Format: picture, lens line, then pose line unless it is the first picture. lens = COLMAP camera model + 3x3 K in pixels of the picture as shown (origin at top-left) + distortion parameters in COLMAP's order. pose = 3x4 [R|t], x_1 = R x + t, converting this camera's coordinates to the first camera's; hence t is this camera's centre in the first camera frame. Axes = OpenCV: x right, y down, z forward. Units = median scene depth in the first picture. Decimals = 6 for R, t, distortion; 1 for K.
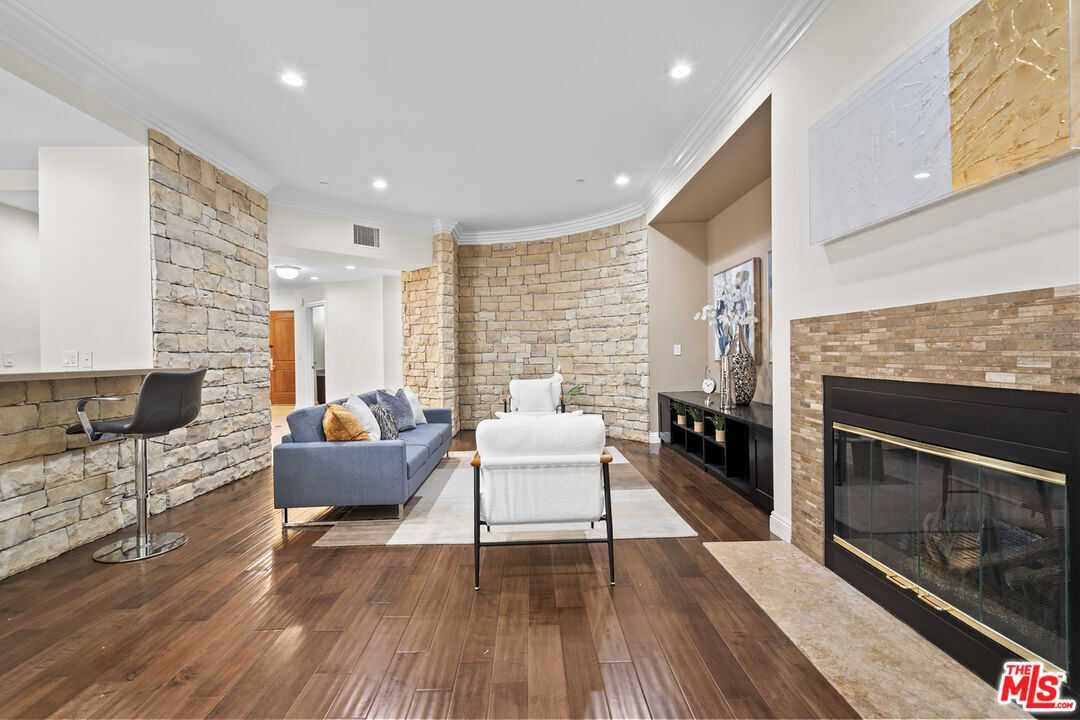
lens RADIAL K [[488.5, 0, 540.0], [0, 488.5, 360.0], [0, 0, 1]] dist [0.000159, 0.000469]
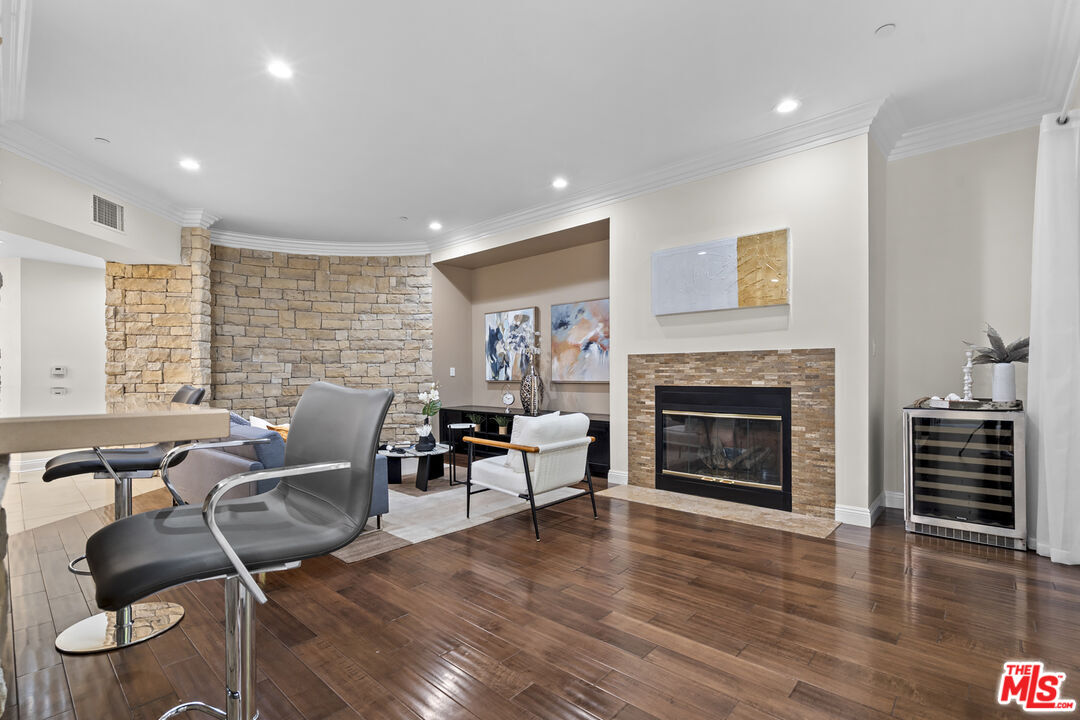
lens RADIAL K [[493.2, 0, 539.4], [0, 493.2, 375.0], [0, 0, 1]] dist [-0.000958, 0.000284]
pose [[0.690751, 0.008596, 0.723041, -0.893558], [0.004838, 0.999852, -0.016509, 0.016175], [-0.723076, 0.014902, 0.690607, 0.019226]]
